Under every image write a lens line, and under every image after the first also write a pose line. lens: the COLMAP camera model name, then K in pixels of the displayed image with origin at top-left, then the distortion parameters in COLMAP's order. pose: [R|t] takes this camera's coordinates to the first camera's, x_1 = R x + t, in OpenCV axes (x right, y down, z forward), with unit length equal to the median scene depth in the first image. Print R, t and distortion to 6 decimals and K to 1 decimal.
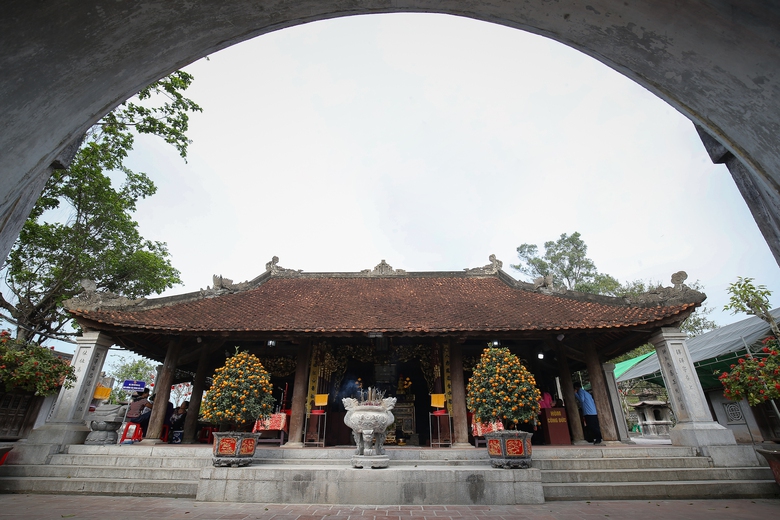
lens RADIAL K [[357.6, 0, 389.8], [0, 357.6, 262.6], [0, 0, 1]] dist [-0.024684, 0.001956]
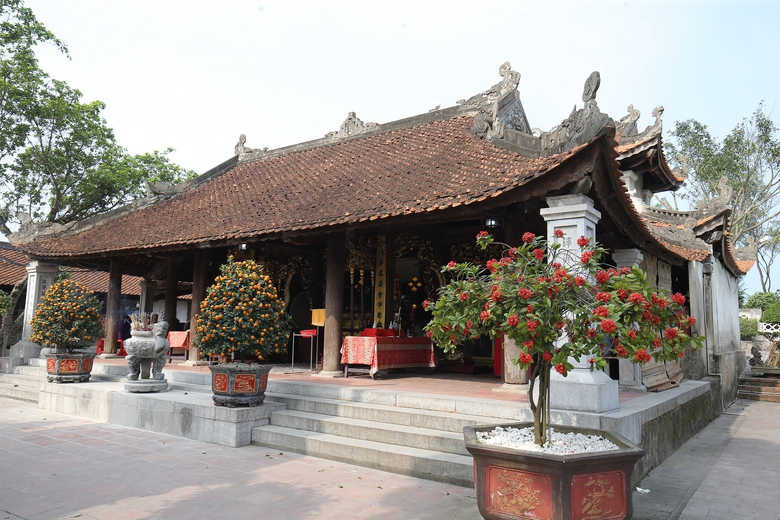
lens RADIAL K [[570.2, 0, 388.9], [0, 570.2, 259.4], [0, 0, 1]] dist [0.015630, 0.003611]
pose [[0.825644, -0.053339, -0.561664, 1.001813], [0.228471, 0.941851, 0.246408, 0.007519], [0.515861, -0.331770, 0.789821, 0.171300]]
